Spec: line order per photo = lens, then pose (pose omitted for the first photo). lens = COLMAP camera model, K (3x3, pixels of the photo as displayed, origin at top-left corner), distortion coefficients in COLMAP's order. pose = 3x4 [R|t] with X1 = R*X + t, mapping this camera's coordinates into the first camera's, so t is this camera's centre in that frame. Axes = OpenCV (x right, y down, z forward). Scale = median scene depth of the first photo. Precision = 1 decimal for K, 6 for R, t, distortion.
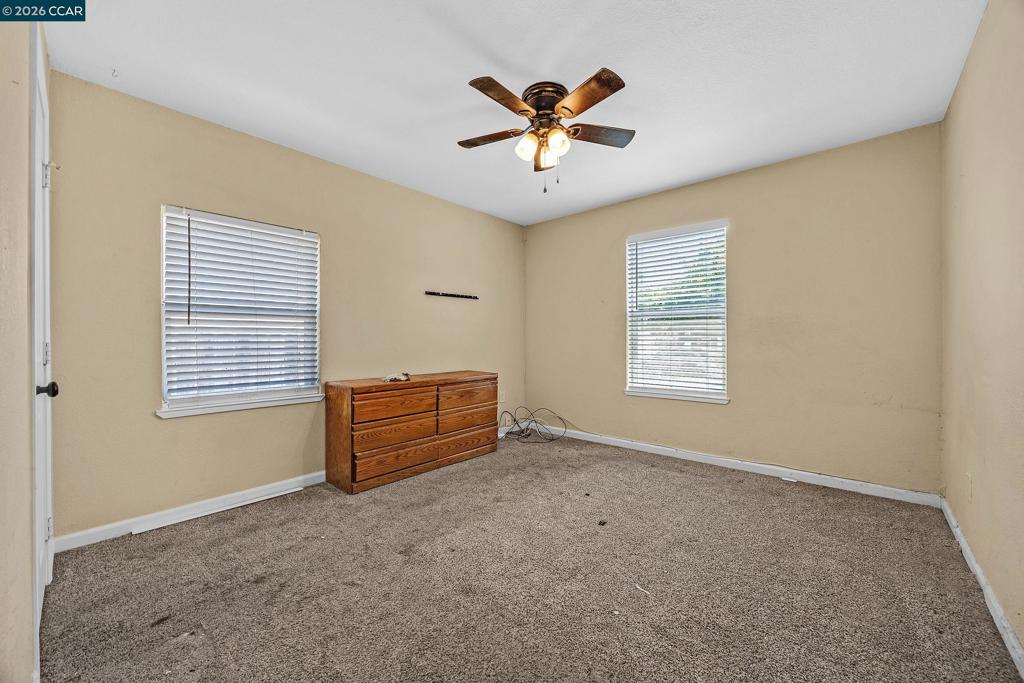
lens RADIAL K [[389.1, 0, 513.9], [0, 389.1, 341.2], [0, 0, 1]] dist [-0.003622, -0.000273]
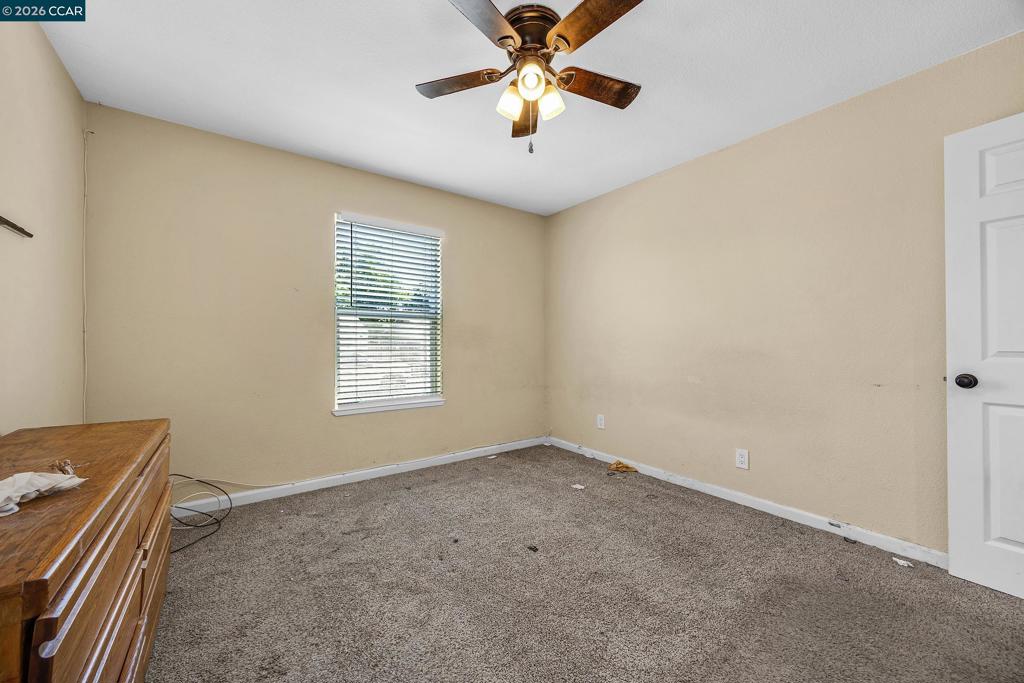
lens RADIAL K [[389.1, 0, 513.9], [0, 389.1, 341.2], [0, 0, 1]] dist [-0.003622, -0.000273]
pose [[0.214768, 0.006787, 0.976641, -0.467939], [0.001749, 0.999972, -0.007334, -0.003927], [-0.976664, 0.003283, 0.214750, 0.599111]]
